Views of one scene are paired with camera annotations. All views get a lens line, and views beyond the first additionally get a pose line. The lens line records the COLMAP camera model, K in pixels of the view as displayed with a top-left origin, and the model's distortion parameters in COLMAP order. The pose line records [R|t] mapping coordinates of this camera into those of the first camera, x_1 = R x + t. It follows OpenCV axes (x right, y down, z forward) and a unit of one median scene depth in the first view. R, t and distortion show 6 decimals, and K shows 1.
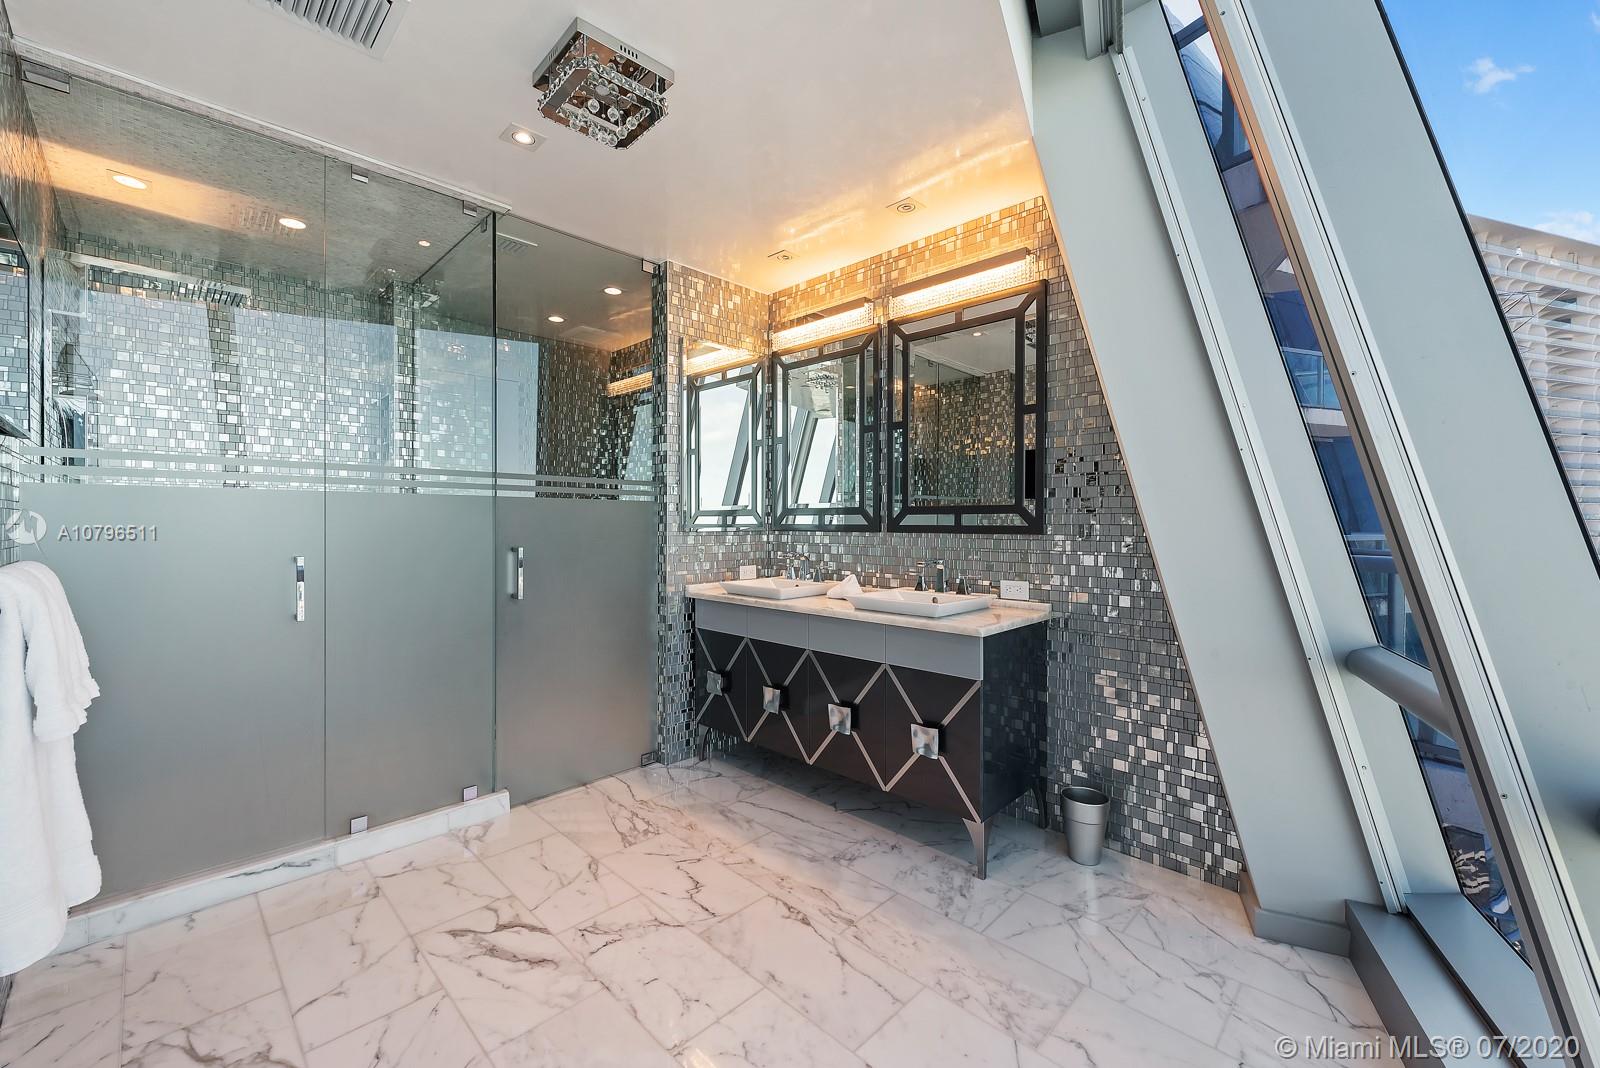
lens RADIAL K [[651.2, 0, 803.3], [0, 651.2, 538.5], [0, 0, 1]] dist [0.001346, 0.000018]
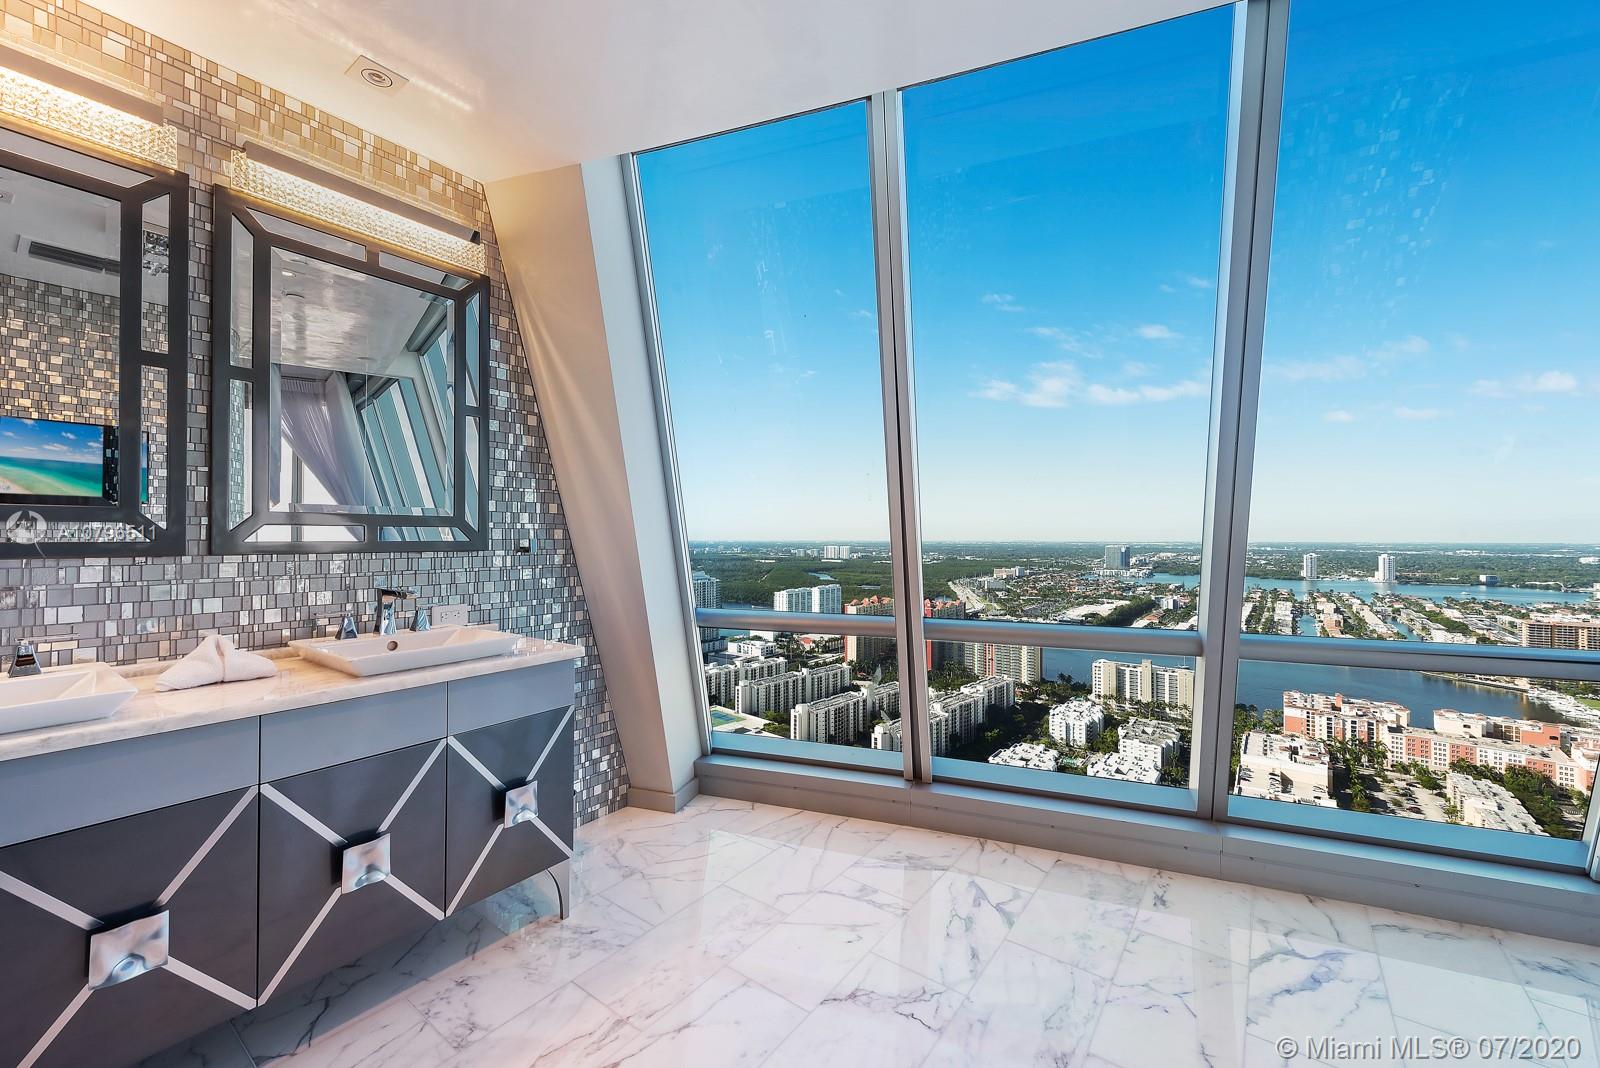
lens RADIAL K [[651.2, 0, 807.7], [0, 651.2, 525.2], [0, 0, 1]] dist [0.001346, 0.000018]
pose [[-0.164172, -0.000529, 0.986432, -0.622113], [0.004296, 0.999990, 0.001251, -0.041103], [-0.986422, 0.004443, -0.164168, 0.700315]]
